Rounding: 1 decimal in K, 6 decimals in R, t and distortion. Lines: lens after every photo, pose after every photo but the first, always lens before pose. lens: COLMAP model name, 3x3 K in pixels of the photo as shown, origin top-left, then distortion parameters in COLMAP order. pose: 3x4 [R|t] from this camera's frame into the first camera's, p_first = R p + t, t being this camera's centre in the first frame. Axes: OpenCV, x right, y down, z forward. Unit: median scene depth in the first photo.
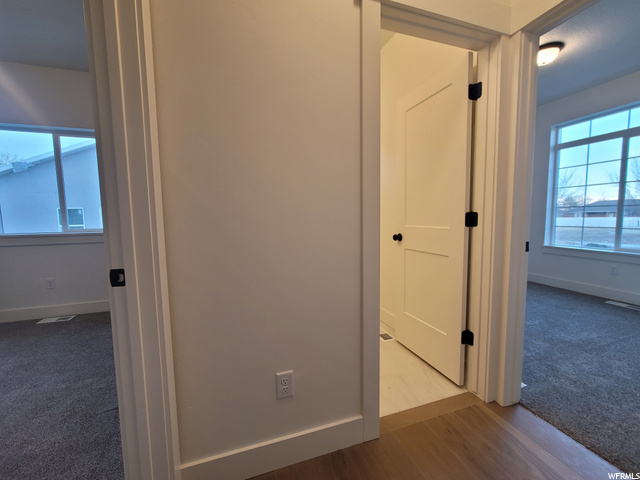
lens RADIAL K [[263.0, 0, 322.1], [0, 263.0, 238.4], [0, 0, 1]] dist [-0.008265, 0.002627]
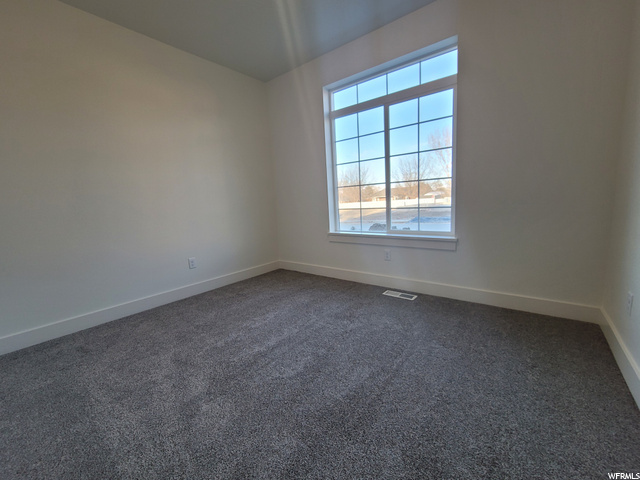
lens RADIAL K [[263.0, 0, 322.4], [0, 263.0, 239.8], [0, 0, 1]] dist [-0.008265, 0.002627]
pose [[0.836039, -0.112744, 0.536961, 0.382373], [0.090154, 0.993586, 0.068253, -0.011303], [-0.541213, -0.008653, 0.840841, 0.307465]]
